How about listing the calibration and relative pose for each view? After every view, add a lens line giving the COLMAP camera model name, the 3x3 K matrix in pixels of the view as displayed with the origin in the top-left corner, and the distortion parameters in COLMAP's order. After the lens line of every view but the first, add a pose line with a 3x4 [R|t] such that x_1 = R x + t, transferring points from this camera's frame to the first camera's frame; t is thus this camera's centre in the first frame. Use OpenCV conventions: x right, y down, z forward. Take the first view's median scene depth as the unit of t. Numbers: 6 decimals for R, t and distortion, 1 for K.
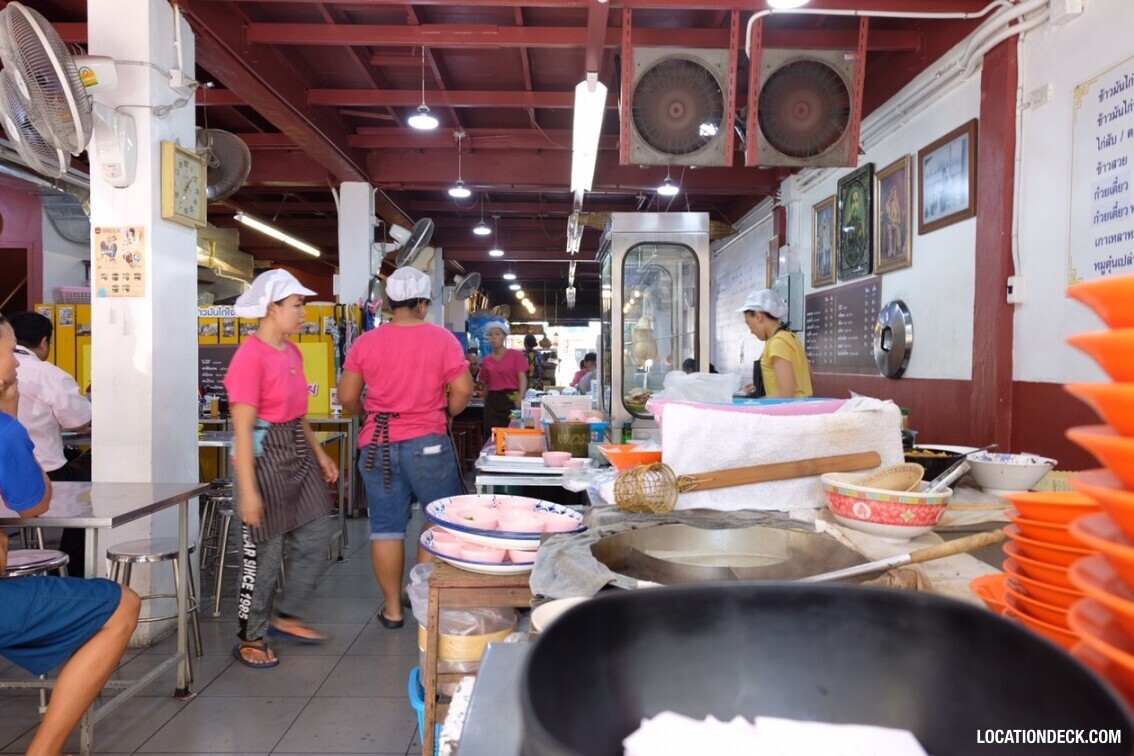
lens RADIAL K [[814.8, 0, 567.0], [0, 814.8, 378.0], [0, 0, 1]] dist [-0.012956, 0.024494]
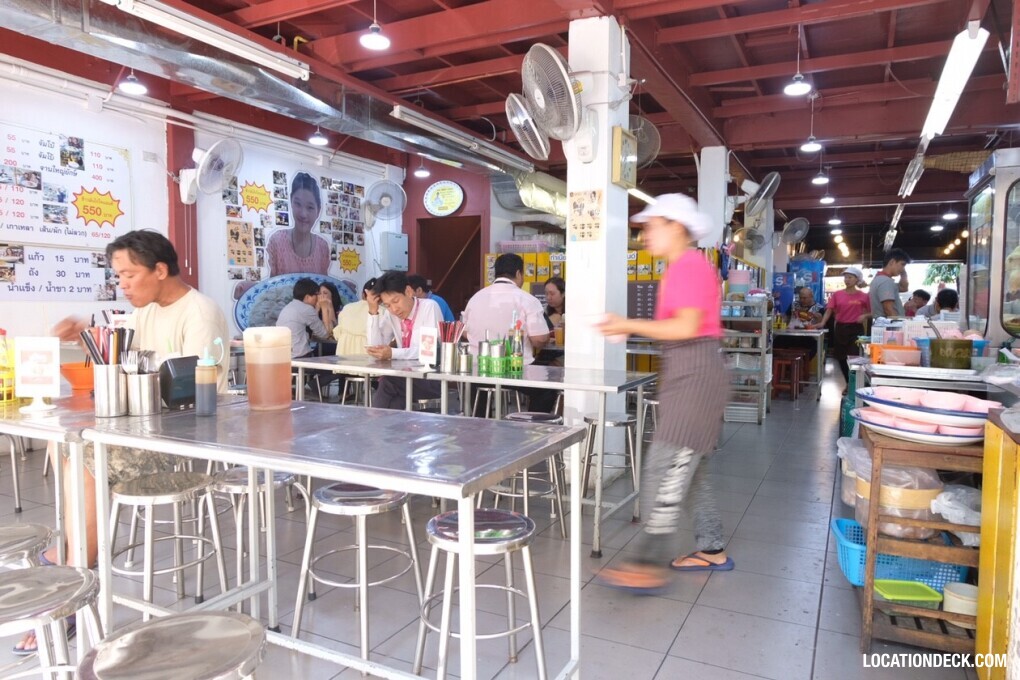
lens RADIAL K [[699.7, 0, 510.0], [0, 699.7, 340.0], [0, 0, 1]] dist [-0.035550, 0.041619]
pose [[0.891454, 0.027264, -0.452290, -0.062281], [-0.013525, 0.999344, 0.033583, 0.018770], [0.452910, -0.023821, 0.891238, -0.080702]]
